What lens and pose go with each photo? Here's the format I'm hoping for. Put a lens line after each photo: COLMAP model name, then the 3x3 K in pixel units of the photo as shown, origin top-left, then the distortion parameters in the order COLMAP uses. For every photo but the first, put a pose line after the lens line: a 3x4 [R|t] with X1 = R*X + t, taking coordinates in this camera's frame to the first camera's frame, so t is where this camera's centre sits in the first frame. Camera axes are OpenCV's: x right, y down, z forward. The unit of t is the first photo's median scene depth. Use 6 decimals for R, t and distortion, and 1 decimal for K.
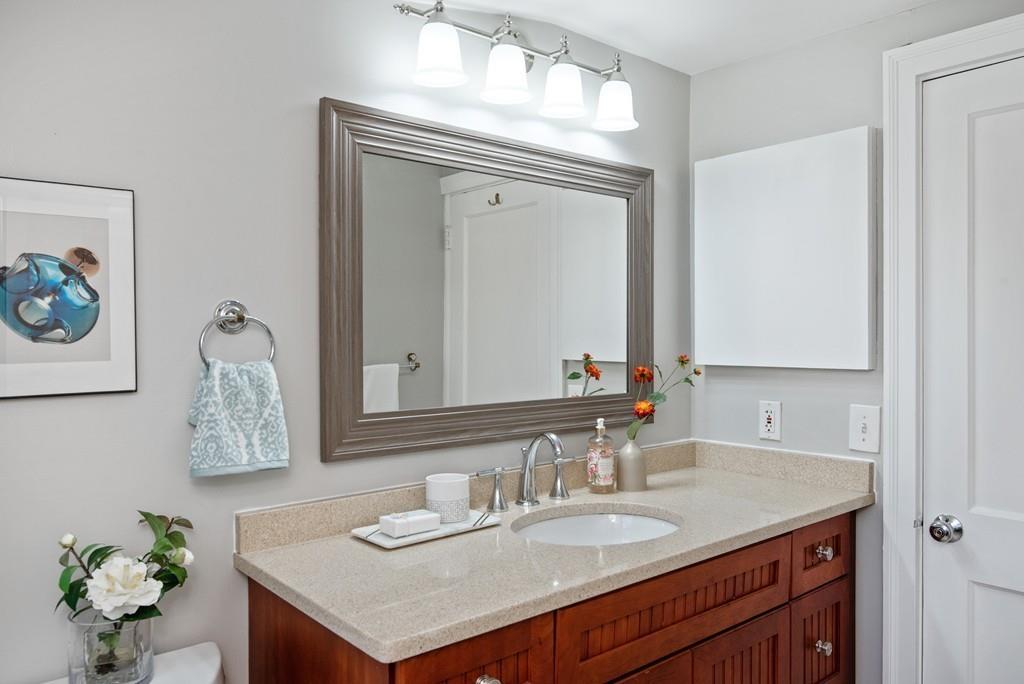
lens RADIAL K [[764.5, 0, 505.8], [0, 764.5, 336.5], [0, 0, 1]] dist [-0.001756, 0.001268]
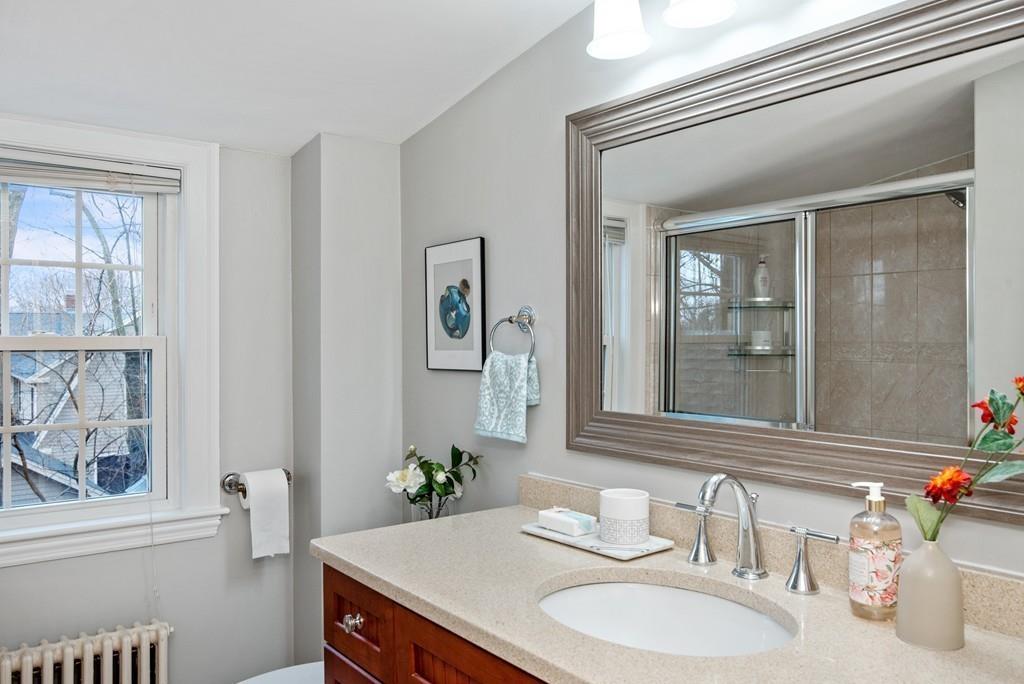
lens RADIAL K [[764.5, 0, 505.4], [0, 764.5, 345.8], [0, 0, 1]] dist [-0.001756, 0.001268]
pose [[-0.041263, 0.006008, -0.999130, 1.018847], [-0.007715, 0.999950, 0.006332, 0.012458], [0.999119, 0.007970, -0.041215, 1.130964]]
